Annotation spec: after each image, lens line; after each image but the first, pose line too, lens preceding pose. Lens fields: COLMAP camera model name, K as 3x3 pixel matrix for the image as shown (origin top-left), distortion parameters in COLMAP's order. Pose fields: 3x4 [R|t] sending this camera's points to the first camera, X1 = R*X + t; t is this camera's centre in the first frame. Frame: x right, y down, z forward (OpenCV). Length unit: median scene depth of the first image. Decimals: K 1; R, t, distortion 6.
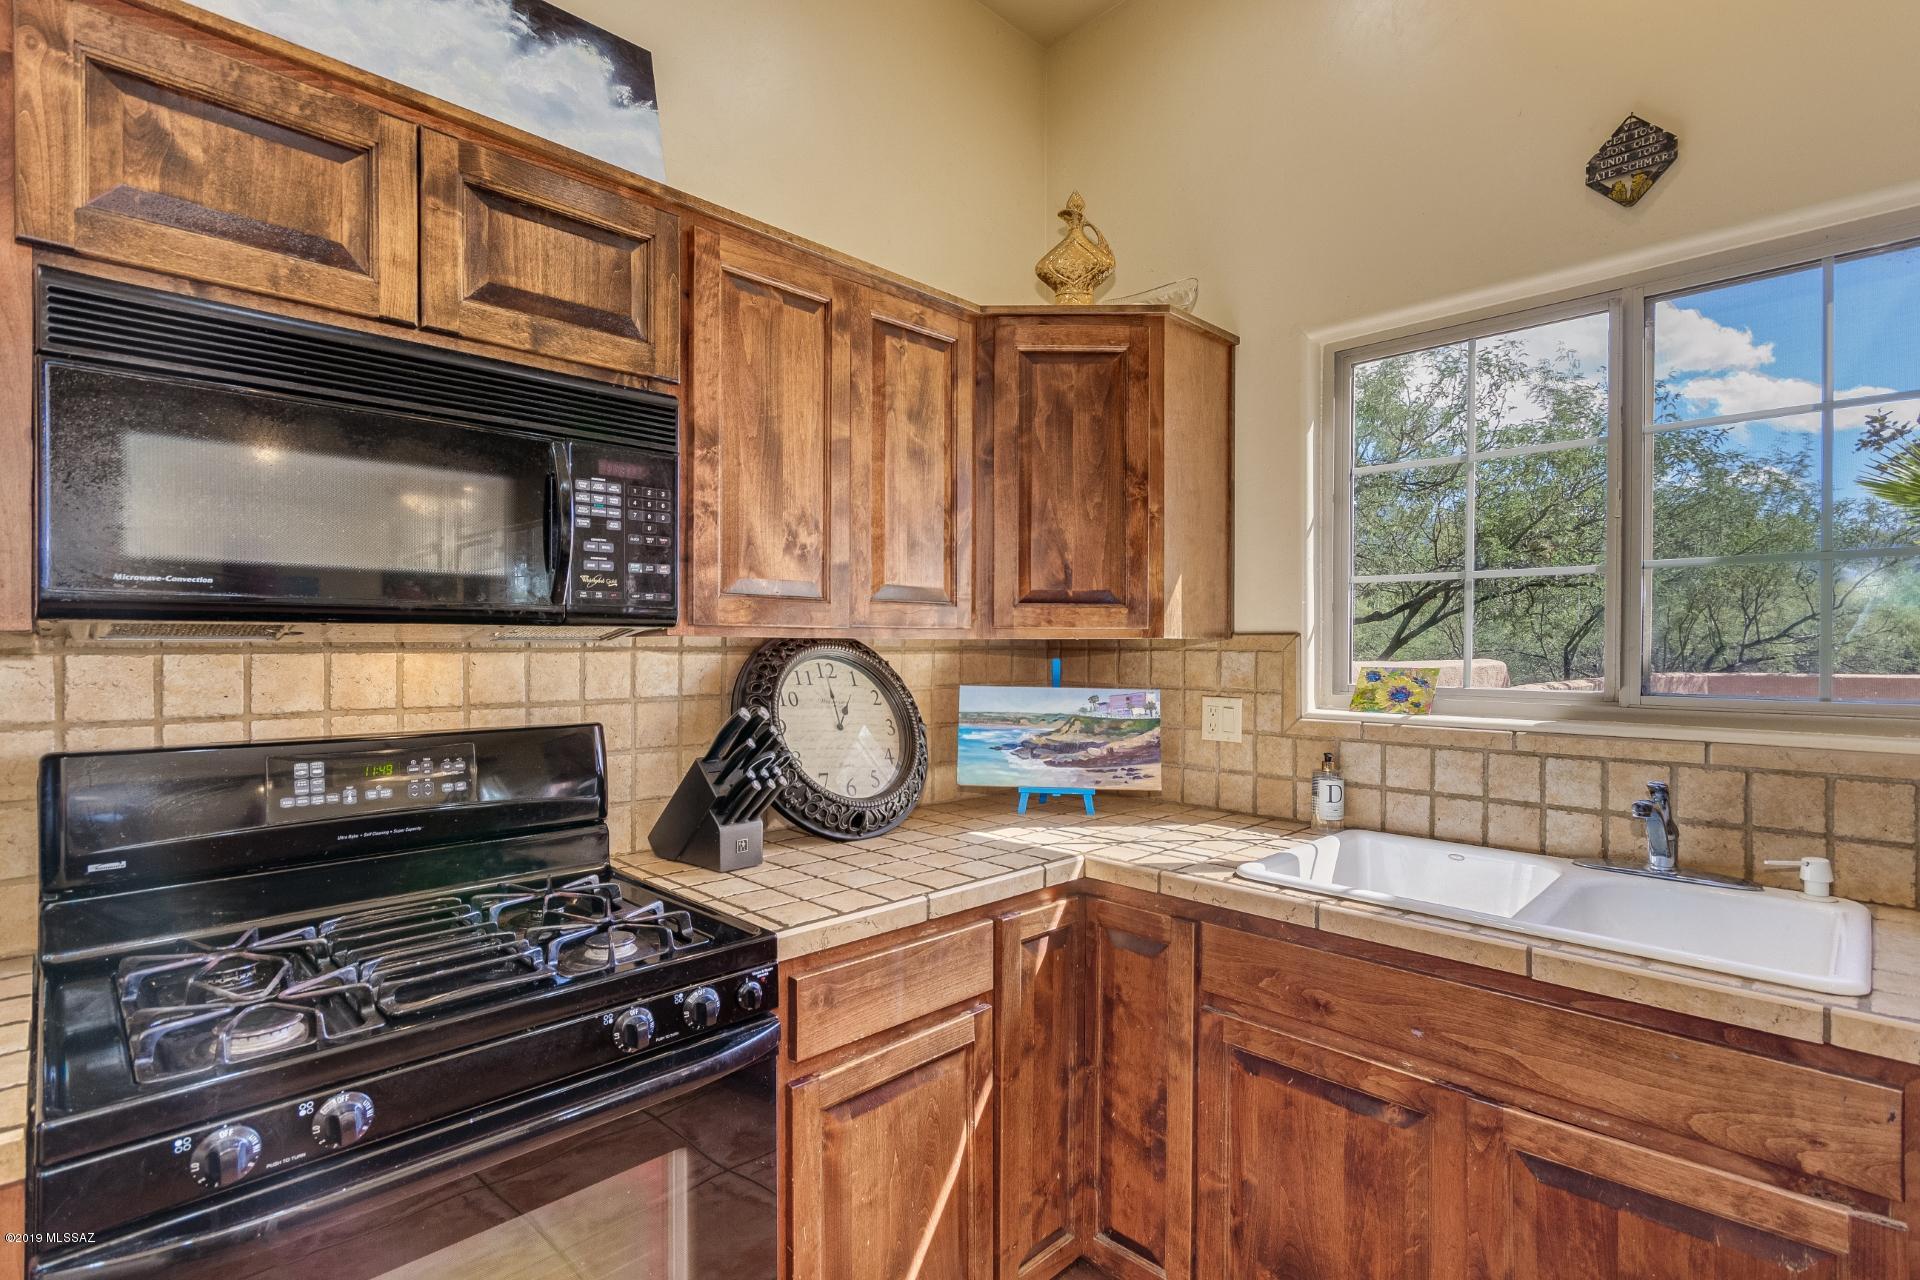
lens RADIAL K [[892.8, 0, 968.5], [0, 892.8, 652.6], [0, 0, 1]] dist [0.001423, 0.001372]
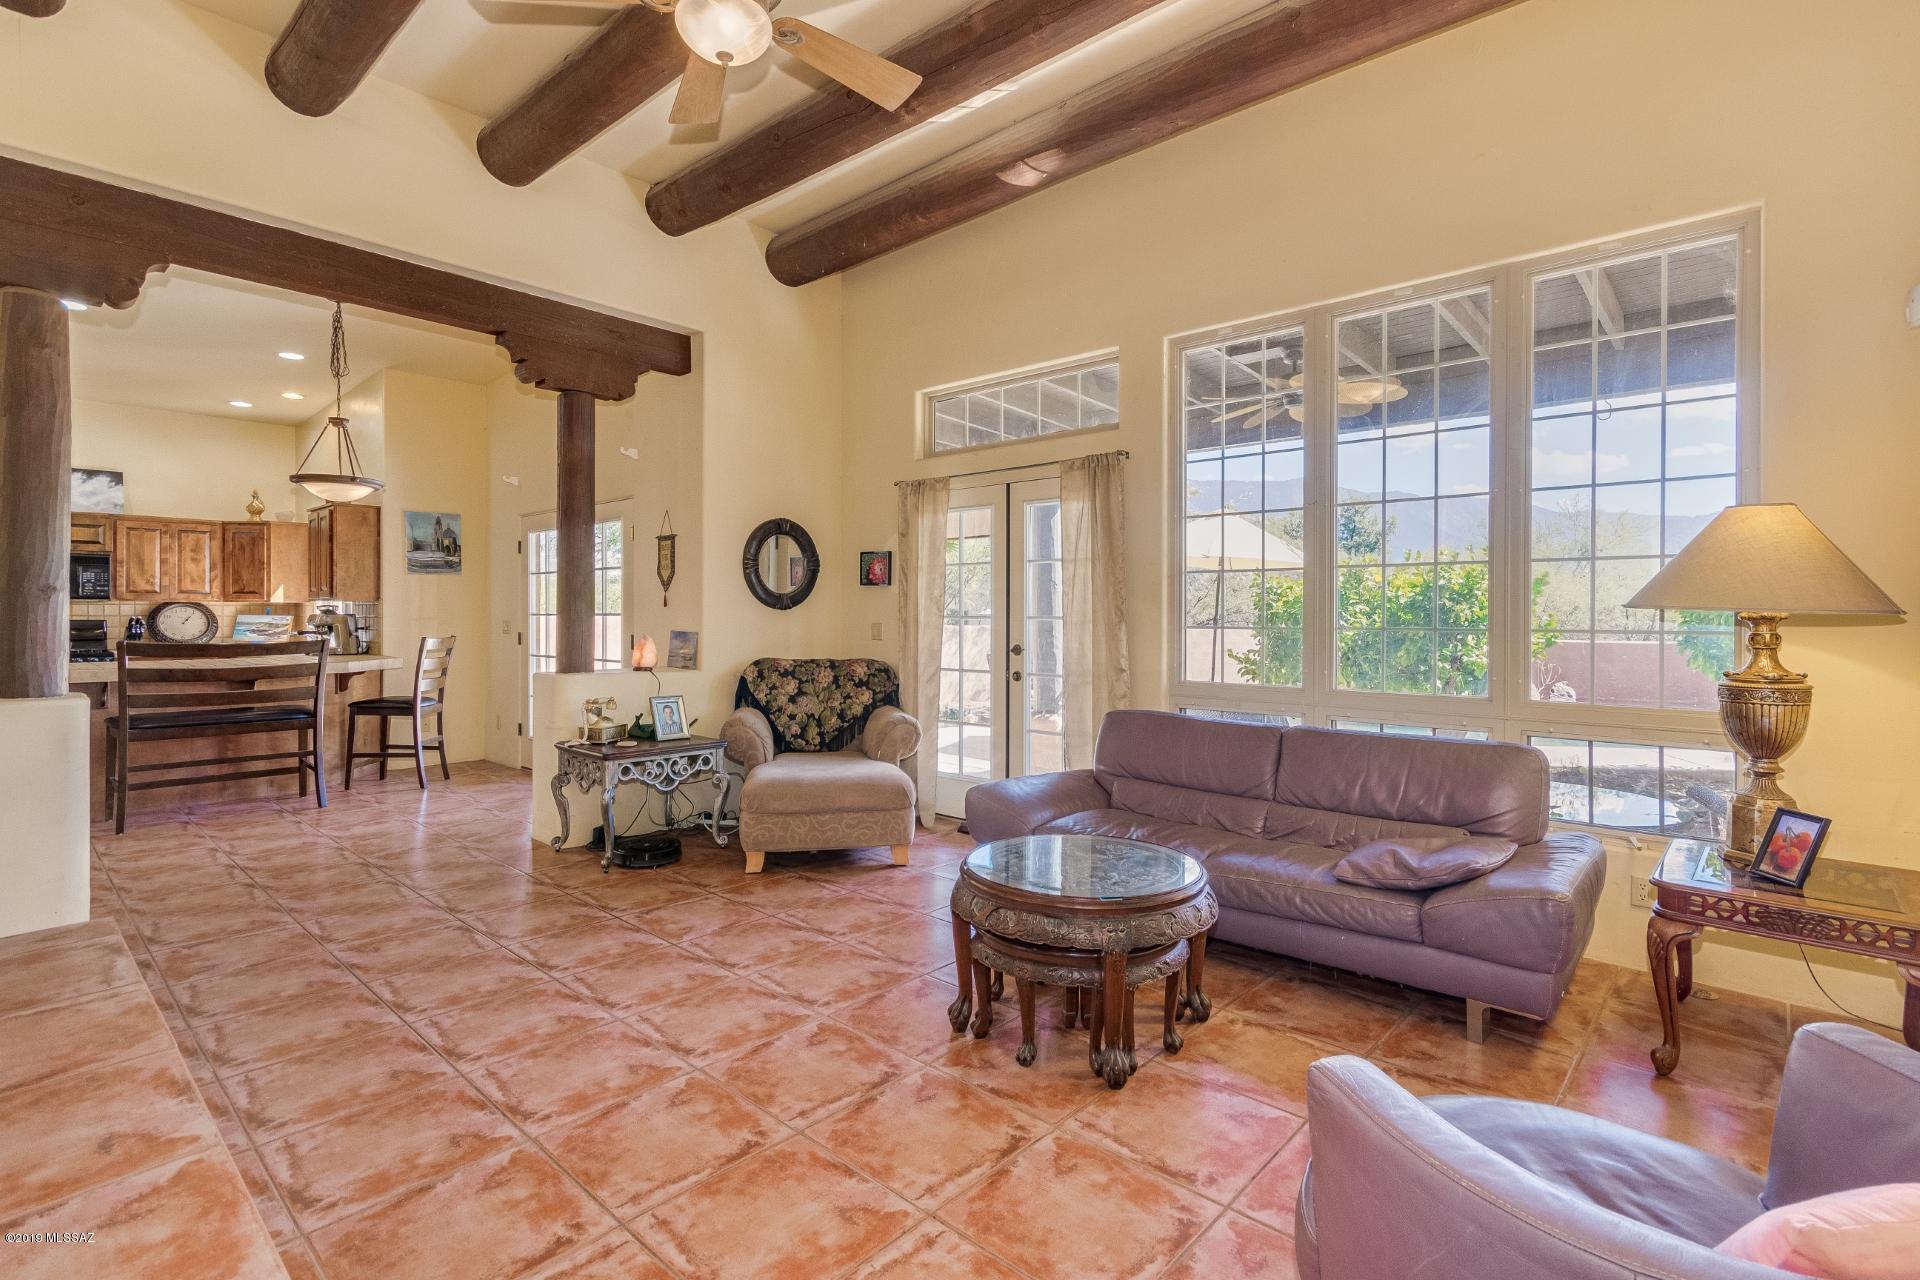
lens RADIAL K [[892.8, 0, 975.0], [0, 892.8, 618.8], [0, 0, 1]] dist [0.001423, 0.001372]
pose [[0.998248, 0.000921, 0.059156, 3.962127], [-0.000776, 0.999997, -0.002473, 0.084250], [-0.059158, 0.002423, 0.998246, -4.060797]]
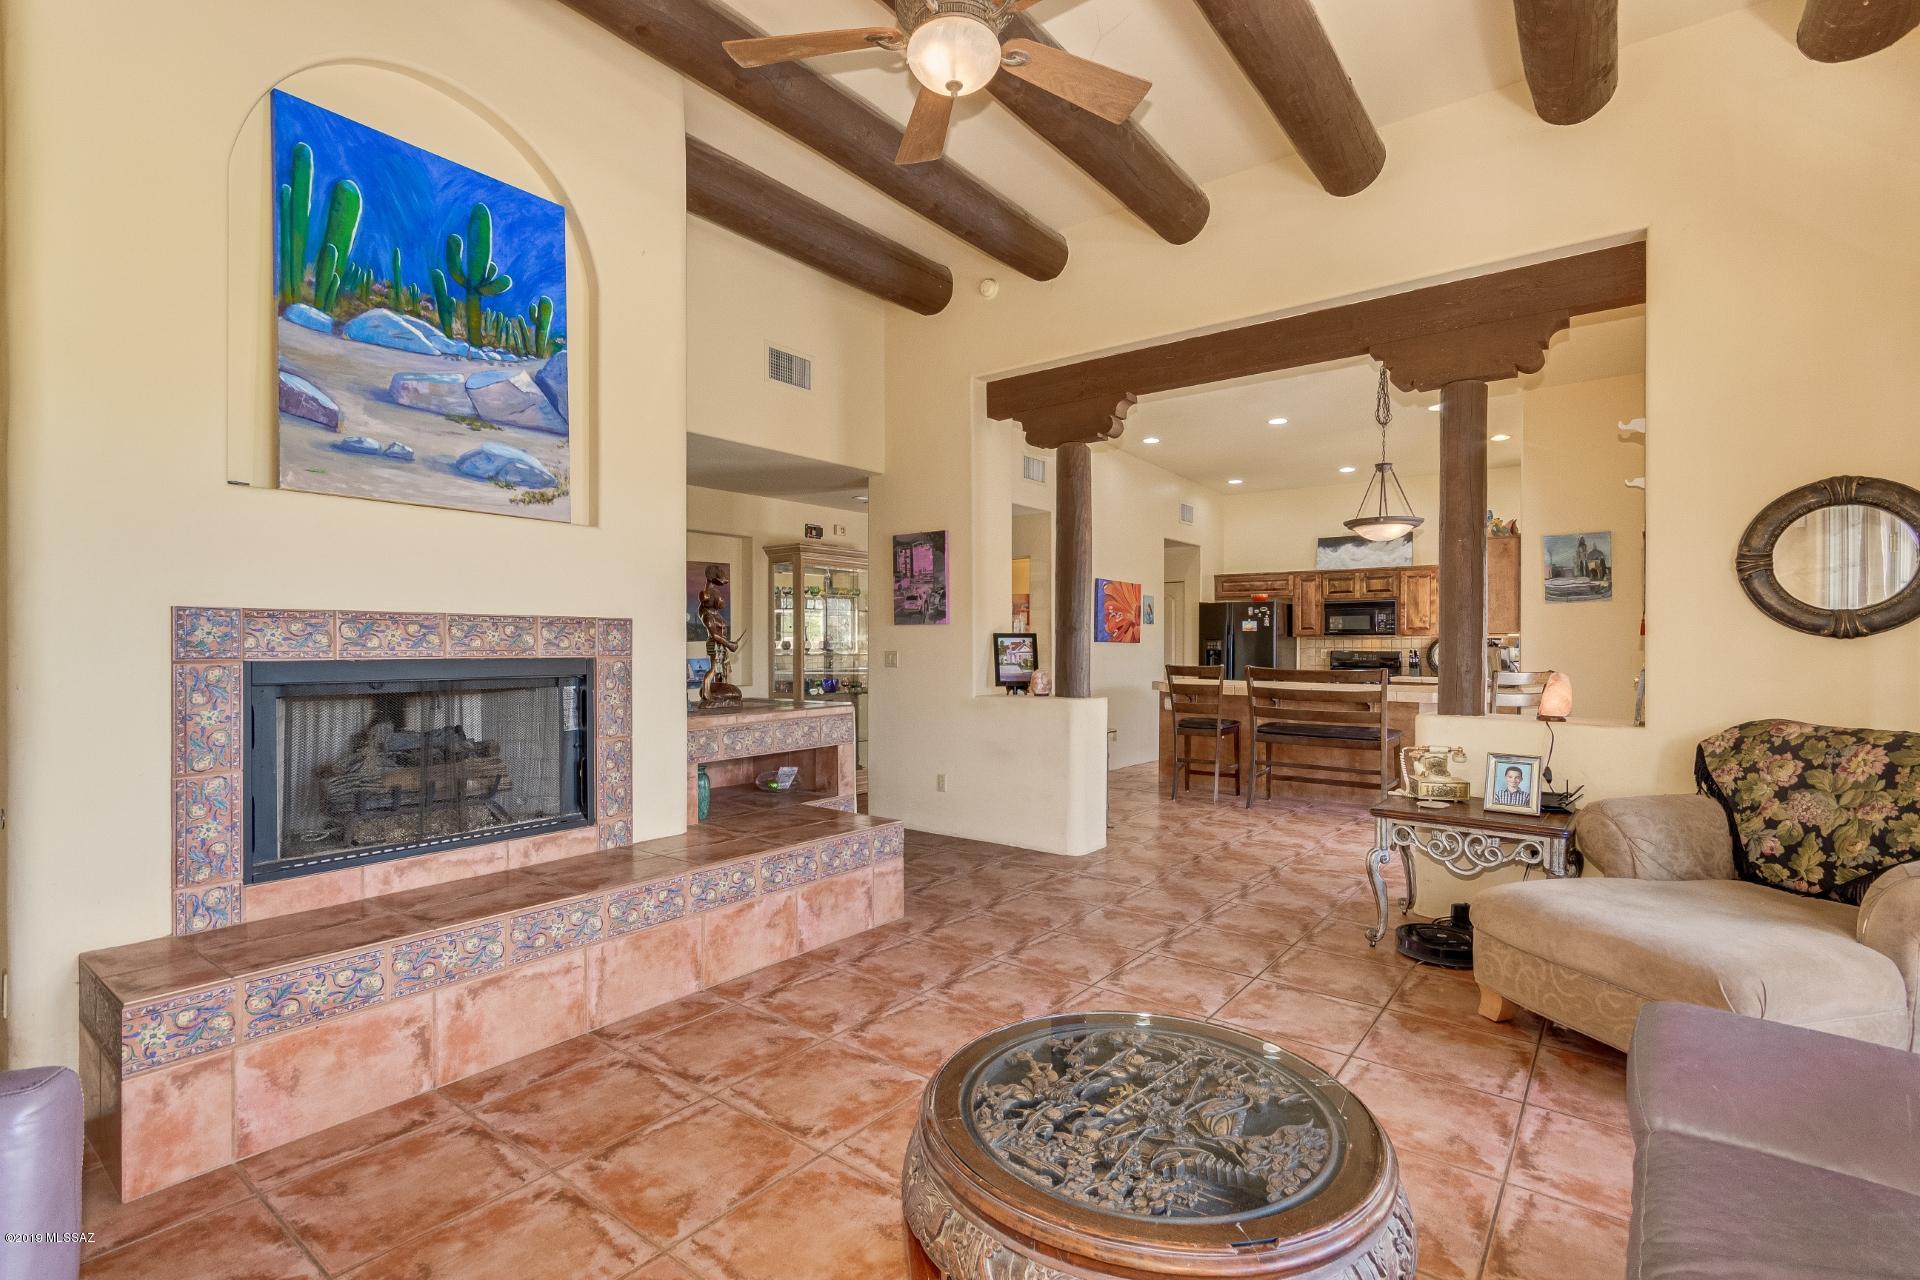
lens RADIAL K [[892.8, 0, 957.4], [0, 892.8, 643.1], [0, 0, 1]] dist [0.001423, 0.001372]
pose [[0.130265, -0.002836, -0.991475, 5.134464], [-0.010617, 0.999935, -0.004255, 0.081868], [0.991422, 0.011081, 0.130227, -2.706225]]
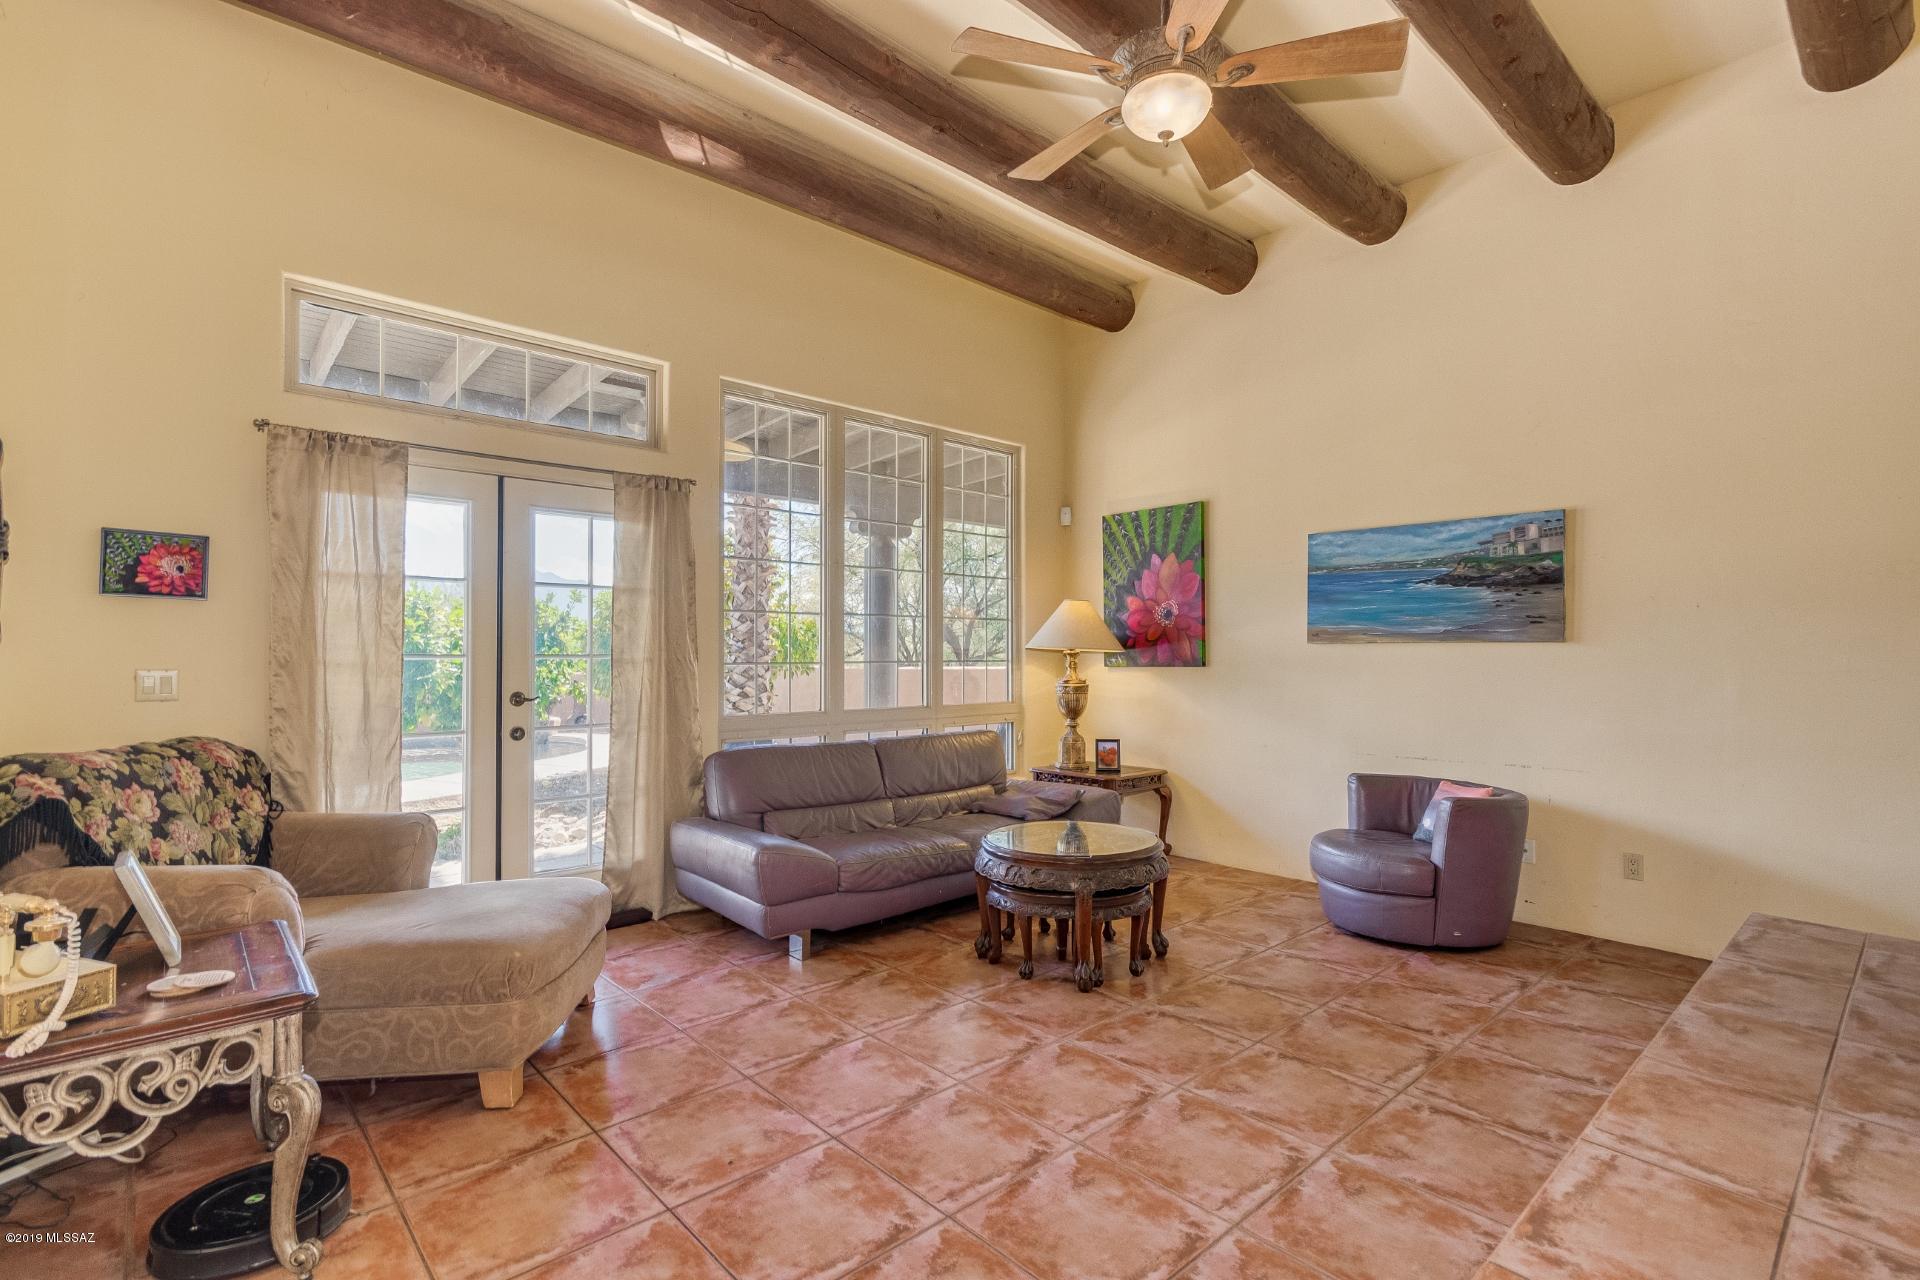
lens RADIAL K [[892.8, 0, 952.0], [0, 892.8, 652.2], [0, 0, 1]] dist [0.001423, 0.001372]
pose [[0.053999, -0.002715, 0.998537, 1.982153], [0.005376, 0.999983, 0.002428, 0.061854], [-0.998527, 0.005237, 0.054013, -2.215257]]
